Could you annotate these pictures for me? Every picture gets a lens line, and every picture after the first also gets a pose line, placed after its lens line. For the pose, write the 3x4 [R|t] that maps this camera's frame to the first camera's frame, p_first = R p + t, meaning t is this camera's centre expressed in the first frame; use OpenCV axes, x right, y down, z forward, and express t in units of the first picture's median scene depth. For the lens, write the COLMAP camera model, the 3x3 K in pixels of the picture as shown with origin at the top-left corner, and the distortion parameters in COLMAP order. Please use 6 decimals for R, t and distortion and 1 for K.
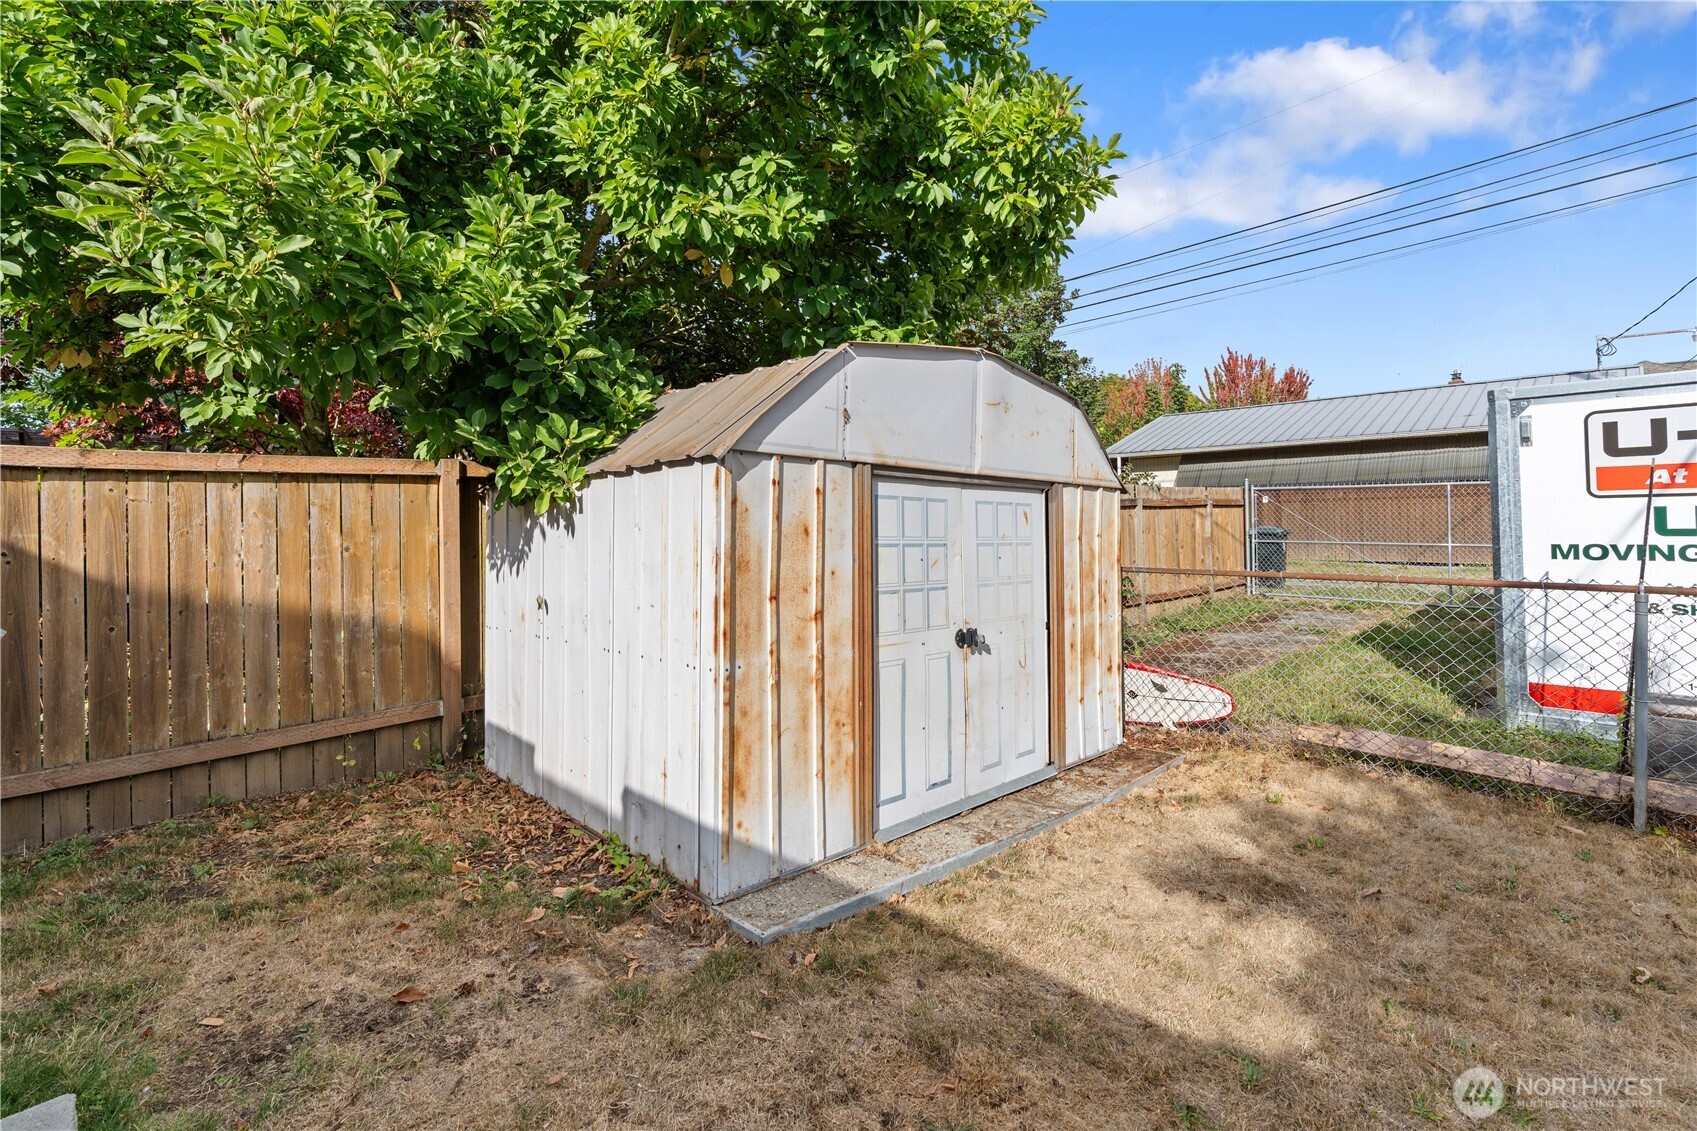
lens RADIAL K [[769.6, 0, 855.9], [0, 769.6, 504.0], [0, 0, 1]] dist [-0.004361, 0.002895]
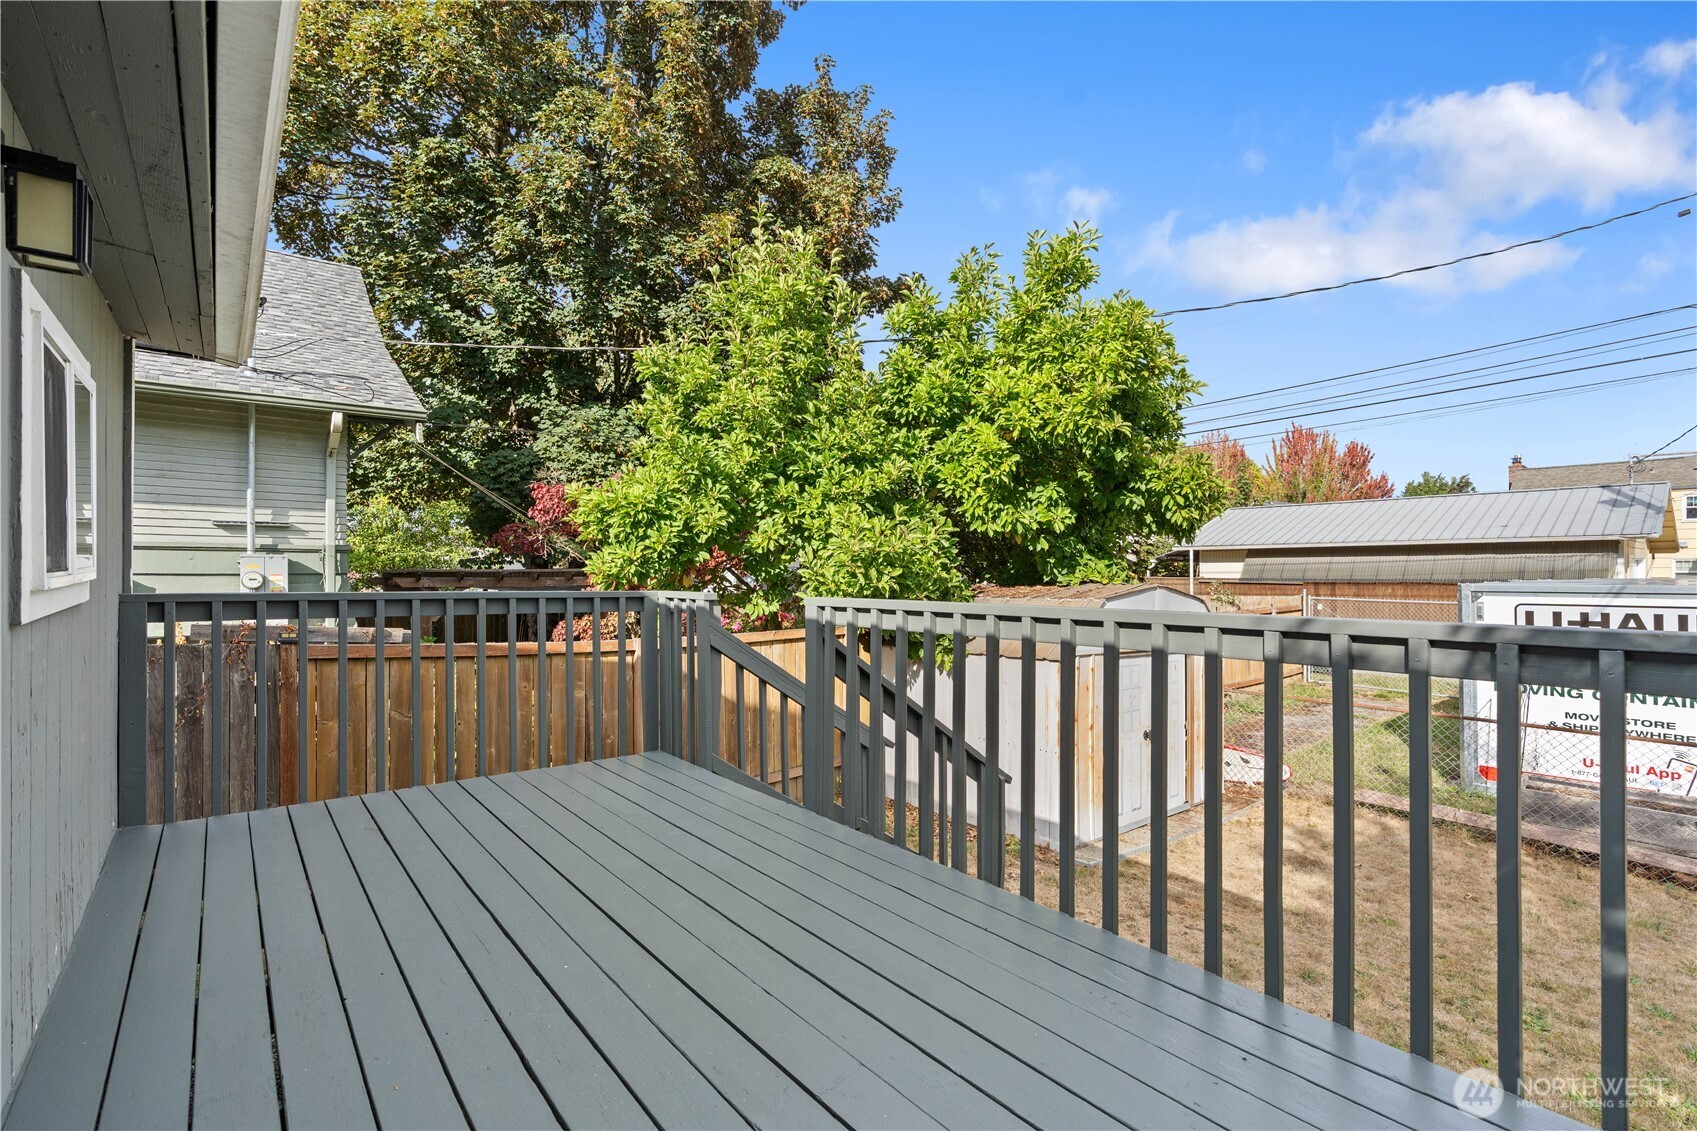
lens RADIAL K [[769.6, 0, 851.1], [0, 769.6, 559.8], [0, 0, 1]] dist [-0.004361, 0.002895]
pose [[0.997748, 0.015755, -0.065198, -0.432897], [-0.014959, 0.999808, 0.012675, -0.249610], [0.065385, -0.011671, 0.997792, -0.868228]]
